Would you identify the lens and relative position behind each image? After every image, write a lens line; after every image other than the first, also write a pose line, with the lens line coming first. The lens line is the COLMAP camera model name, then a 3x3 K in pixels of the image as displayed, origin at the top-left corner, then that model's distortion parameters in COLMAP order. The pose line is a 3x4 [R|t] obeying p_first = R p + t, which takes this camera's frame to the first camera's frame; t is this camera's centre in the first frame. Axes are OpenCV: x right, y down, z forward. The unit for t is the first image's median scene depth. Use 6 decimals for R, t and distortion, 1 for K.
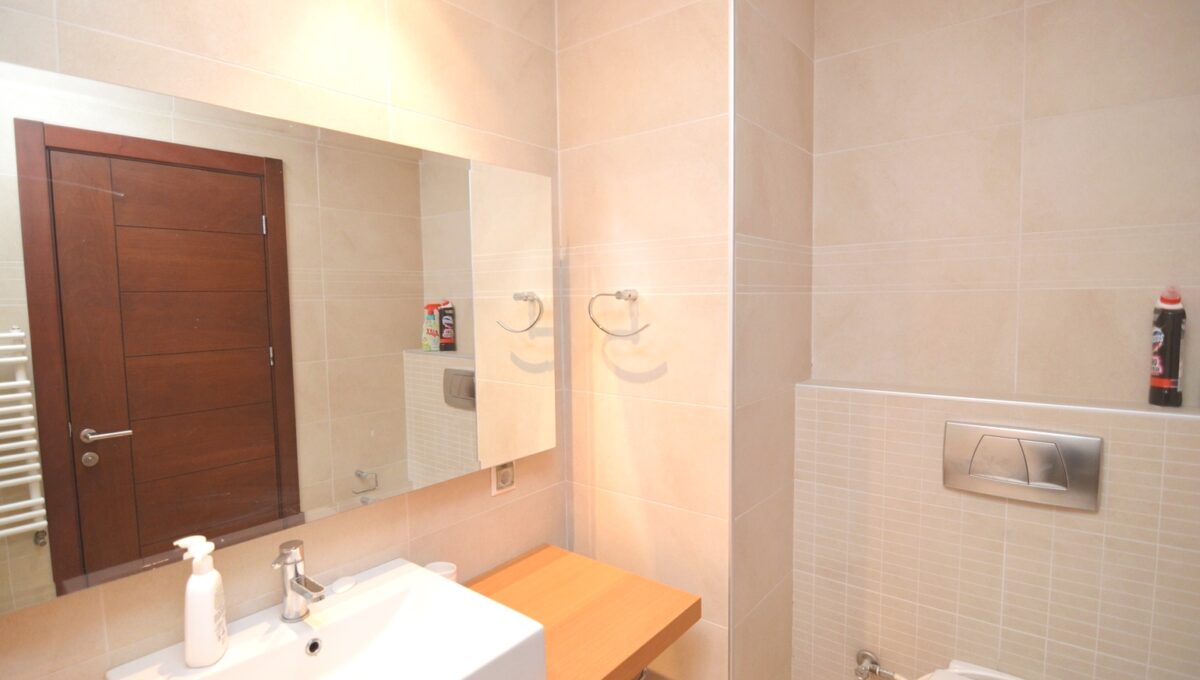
lens RADIAL K [[590.1, 0, 592.1], [0, 590.1, 340.0], [0, 0, 1]] dist [-0.005990, -0.006207]
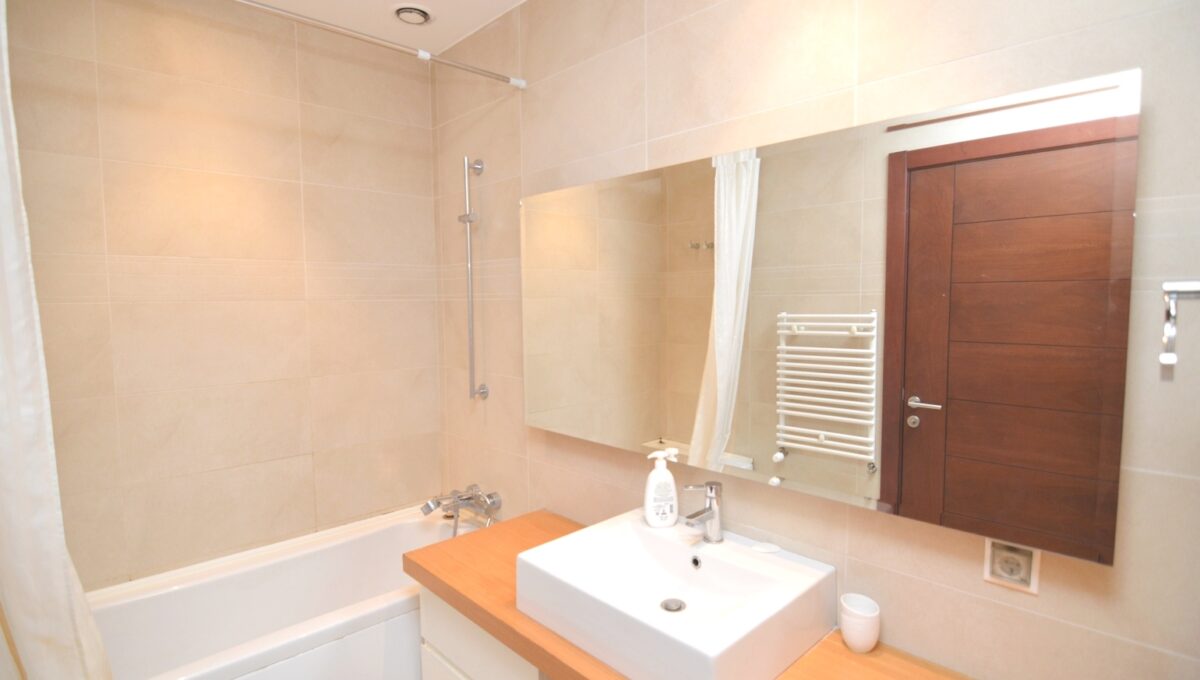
lens RADIAL K [[590.1, 0, 591.8], [0, 590.1, 344.4], [0, 0, 1]] dist [-0.005990, -0.006207]
pose [[-0.122714, 0.092437, -0.988128, 0.447041], [-0.060591, 0.993098, 0.100426, -0.040962], [0.990591, 0.072195, -0.116266, 0.497985]]
